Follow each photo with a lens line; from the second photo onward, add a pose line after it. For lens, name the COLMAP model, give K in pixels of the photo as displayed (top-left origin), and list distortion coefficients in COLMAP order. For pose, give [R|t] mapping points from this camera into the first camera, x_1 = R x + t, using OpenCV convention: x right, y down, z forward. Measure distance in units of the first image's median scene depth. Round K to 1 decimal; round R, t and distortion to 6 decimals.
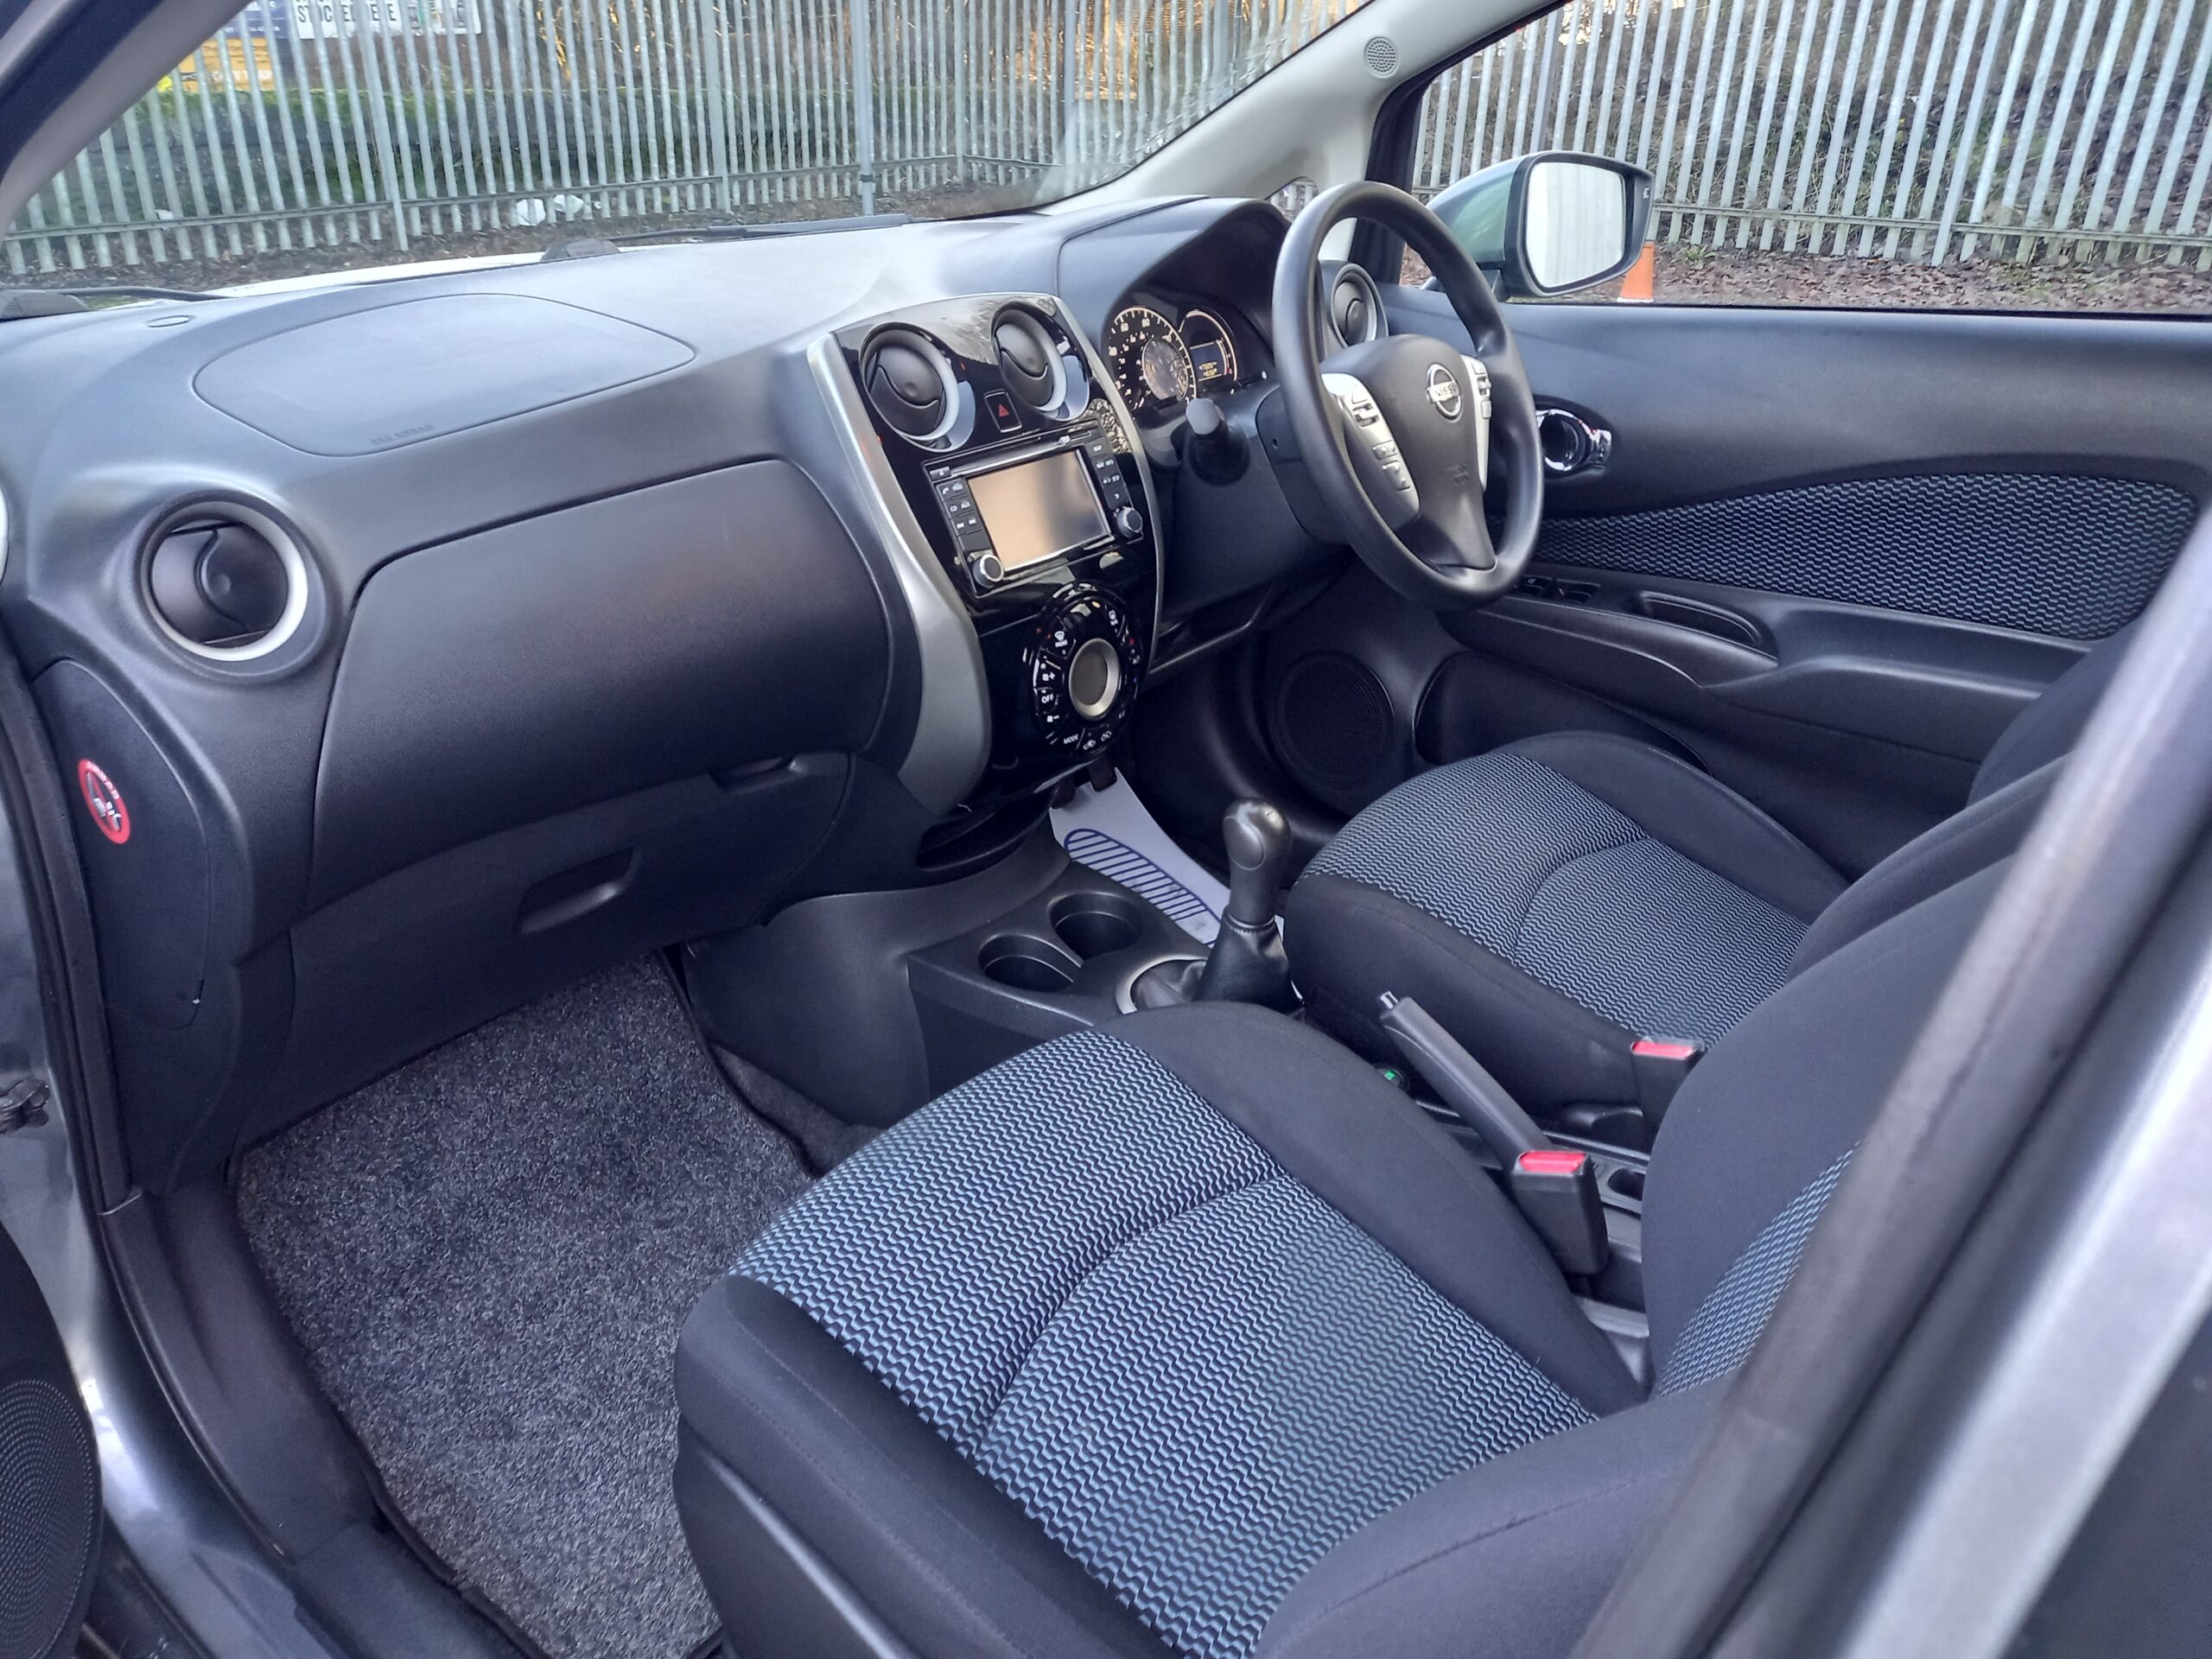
lens RADIAL K [[1624.8, 0, 1090.9], [0, 1624.8, 845.2], [0, 0, 1]] dist [0.056915, -0.046802]
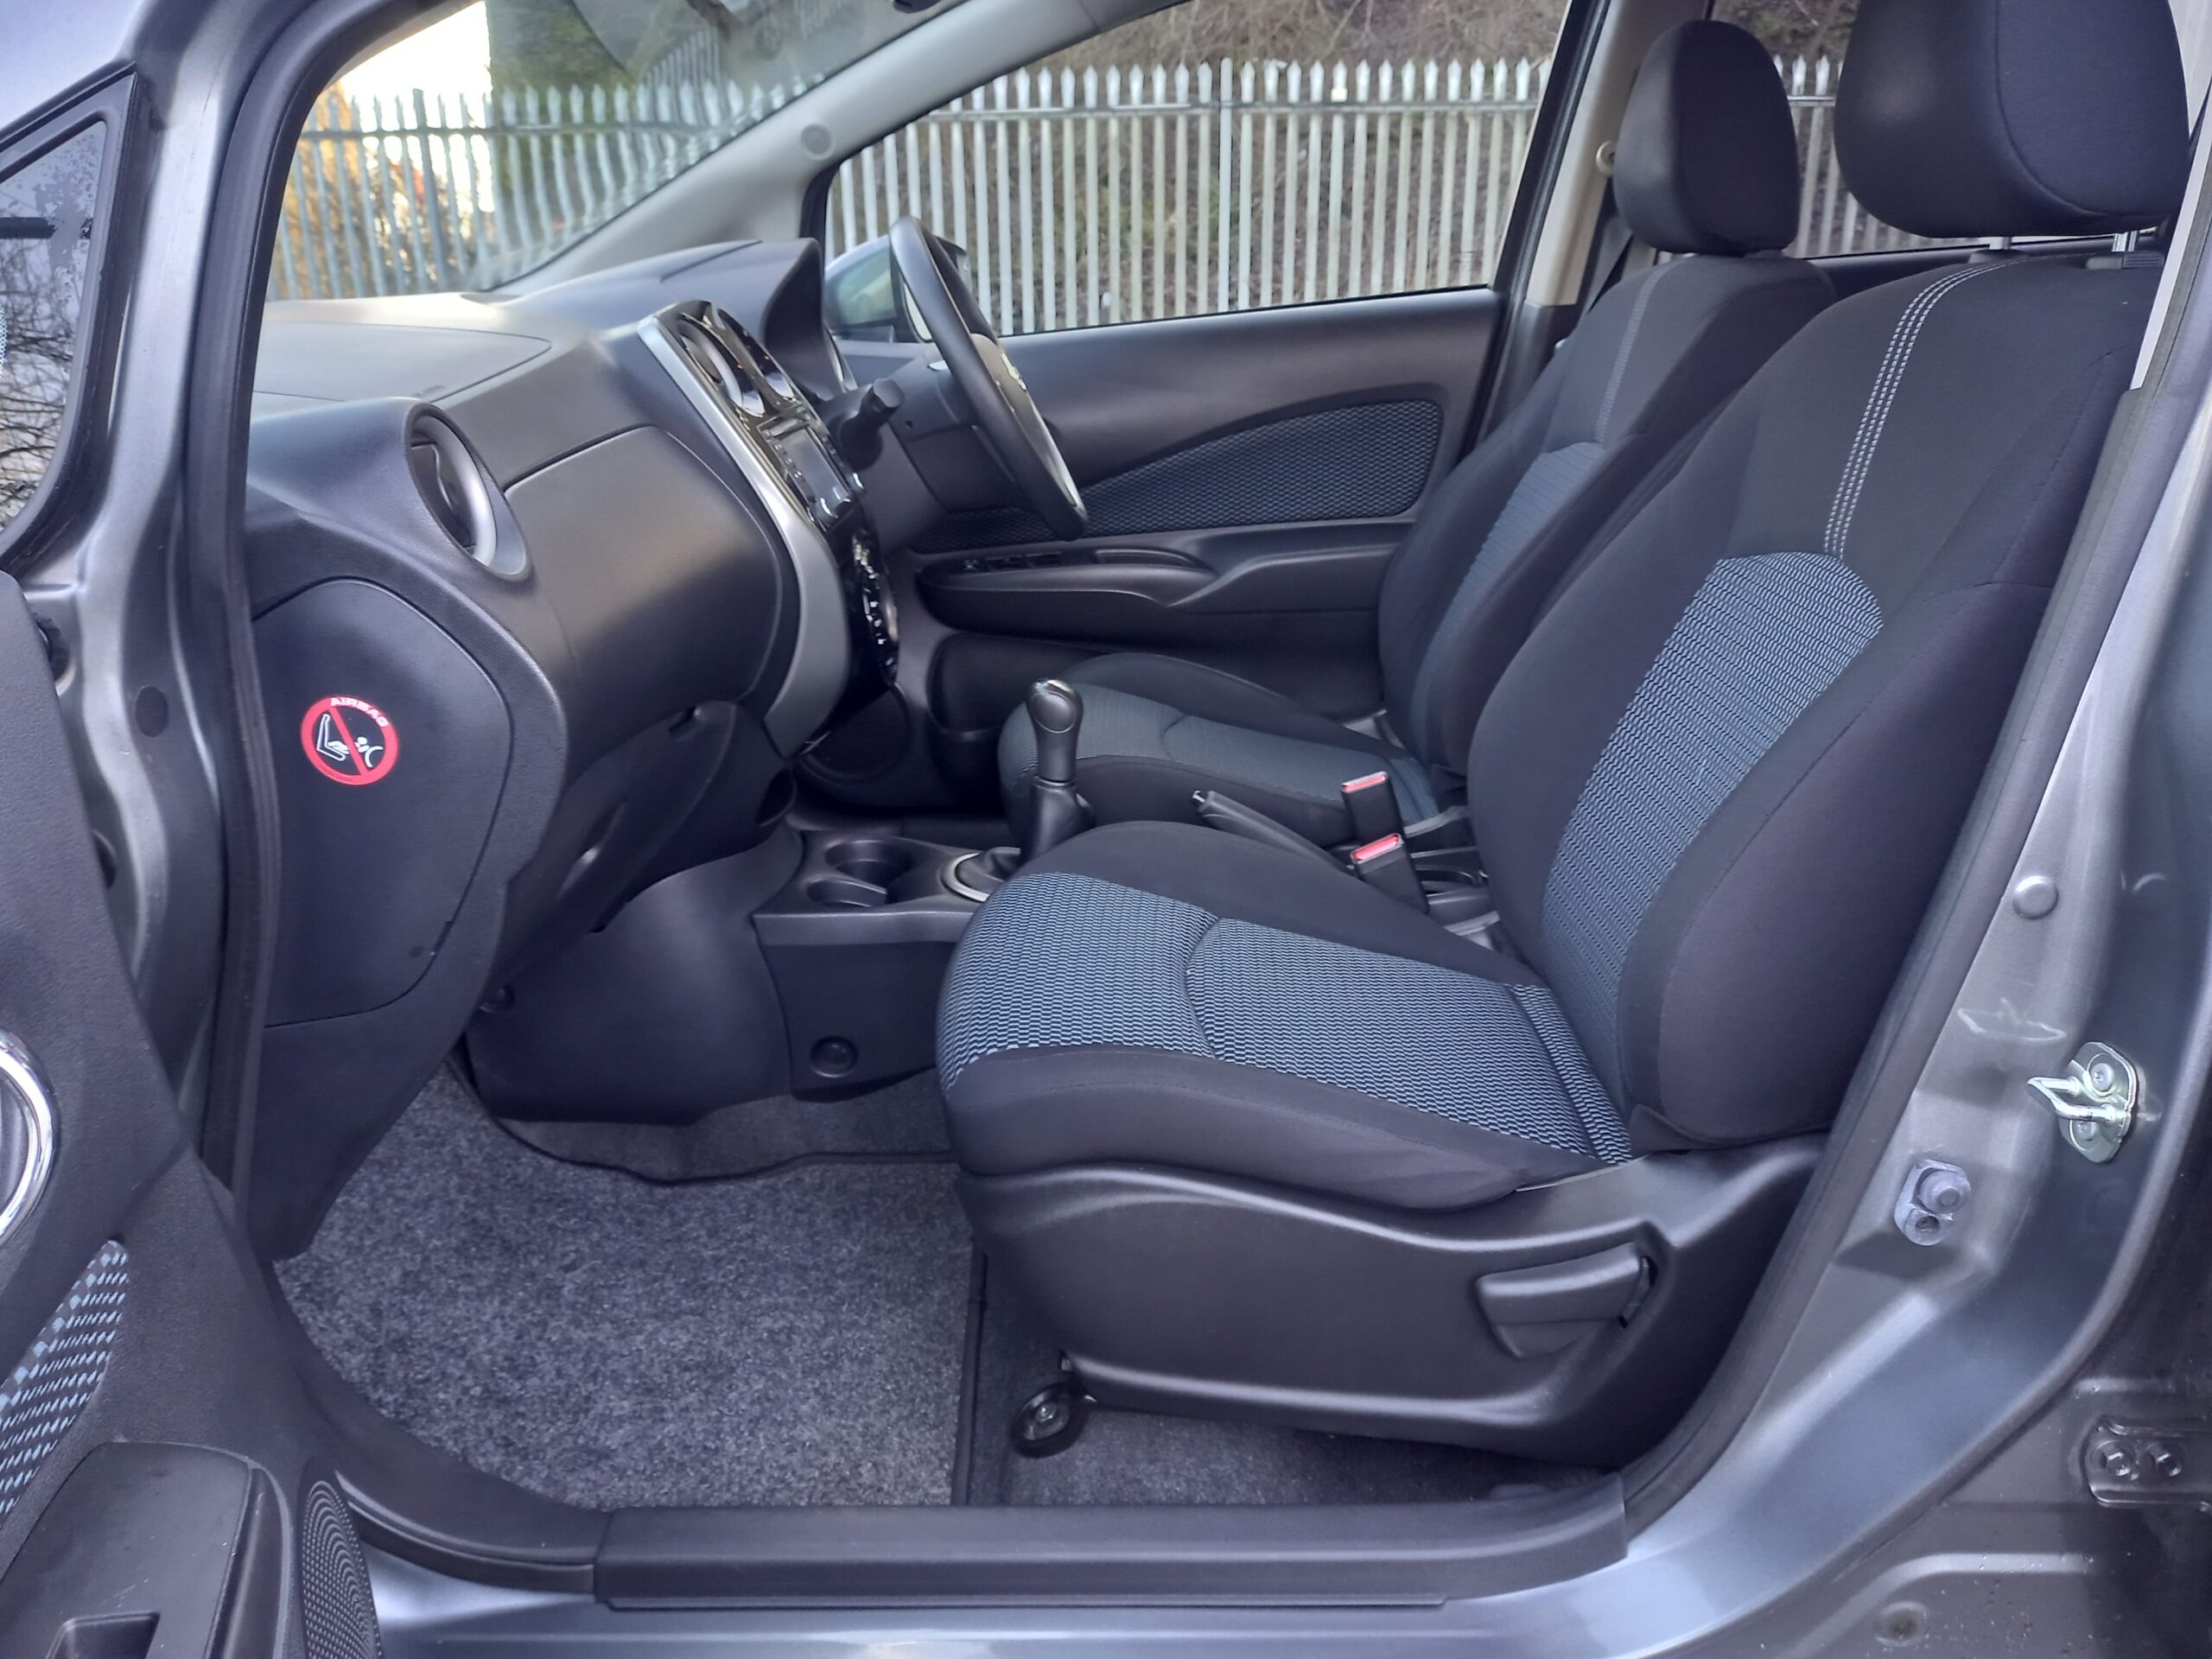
lens RADIAL K [[1624.8, 0, 1089.6], [0, 1624.8, 839.7], [0, 0, 1]] dist [0.056915, -0.046802]
pose [[0.793379, -0.233259, 0.562263, -0.500470], [0.303871, 0.952114, -0.033784, 0.118449], [-0.527458, 0.197659, 0.826268, -0.000082]]
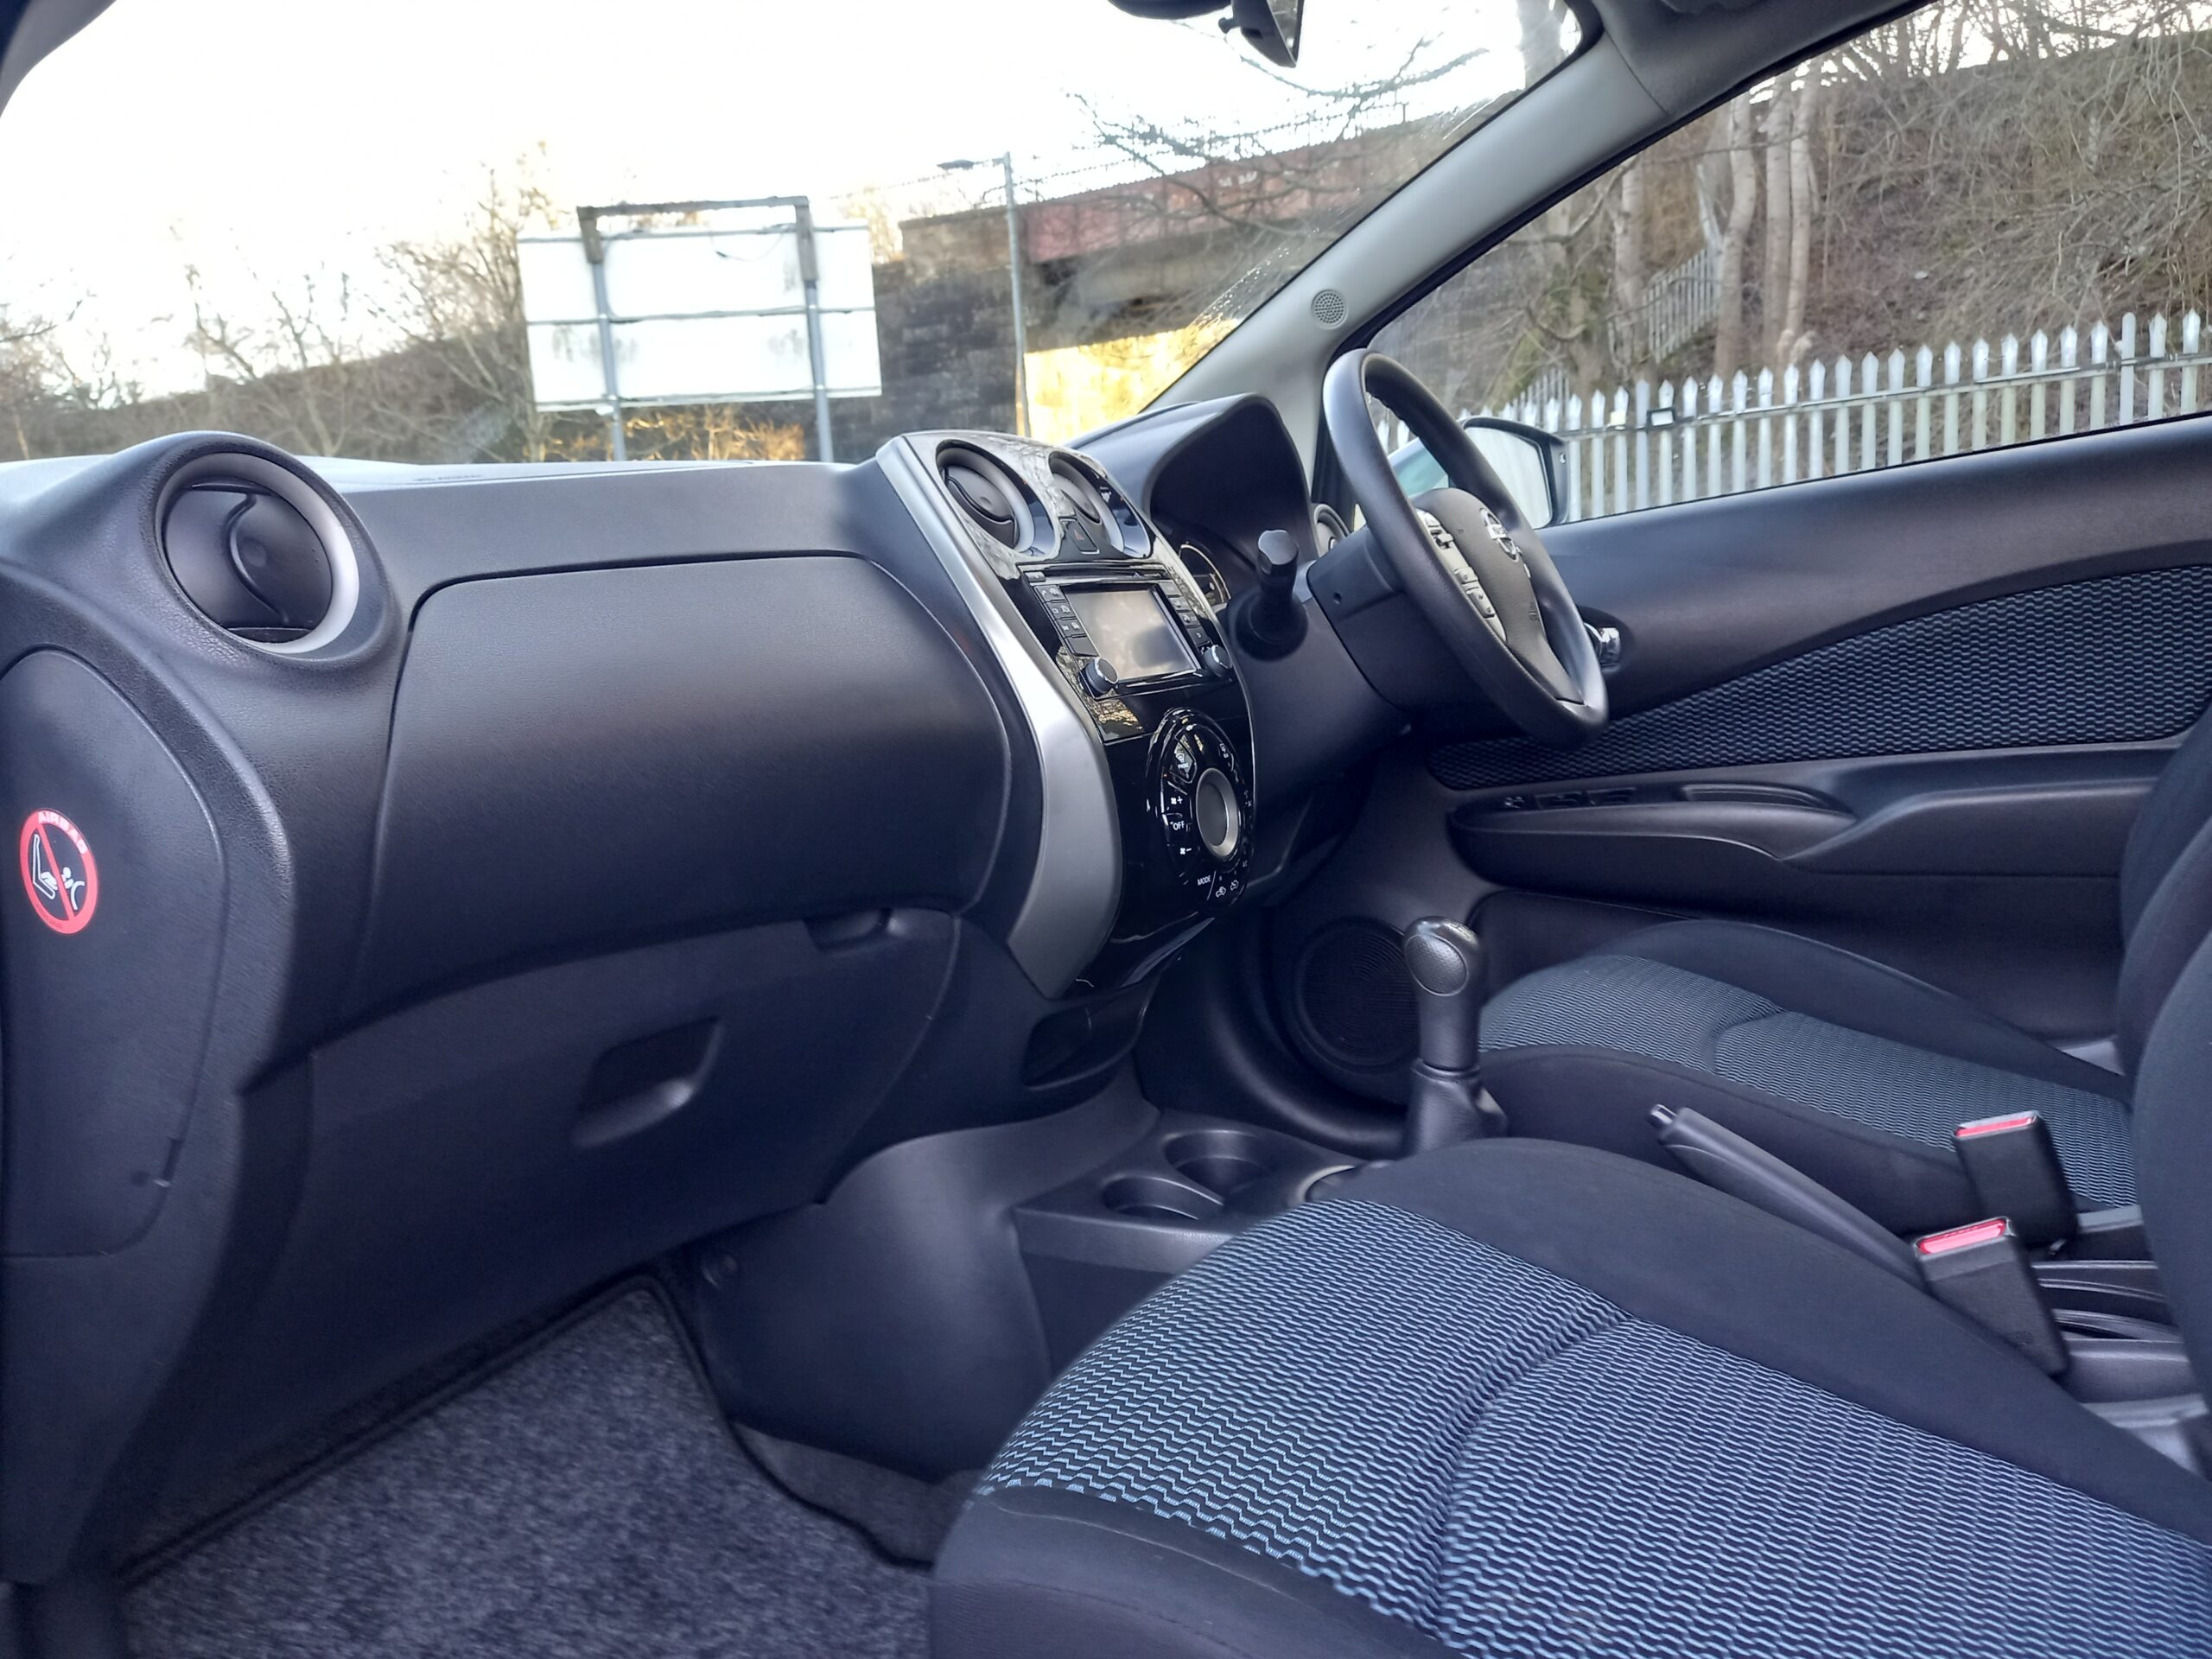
lens RADIAL K [[1624.8, 0, 1092.9], [0, 1624.8, 829.5], [0, 0, 1]] dist [0.056915, -0.046802]
pose [[0.984126, -0.100439, 0.146315, -0.164999], [0.144346, 0.932646, -0.330660, 0.157064], [-0.103249, 0.346531, 0.932339, 0.181935]]
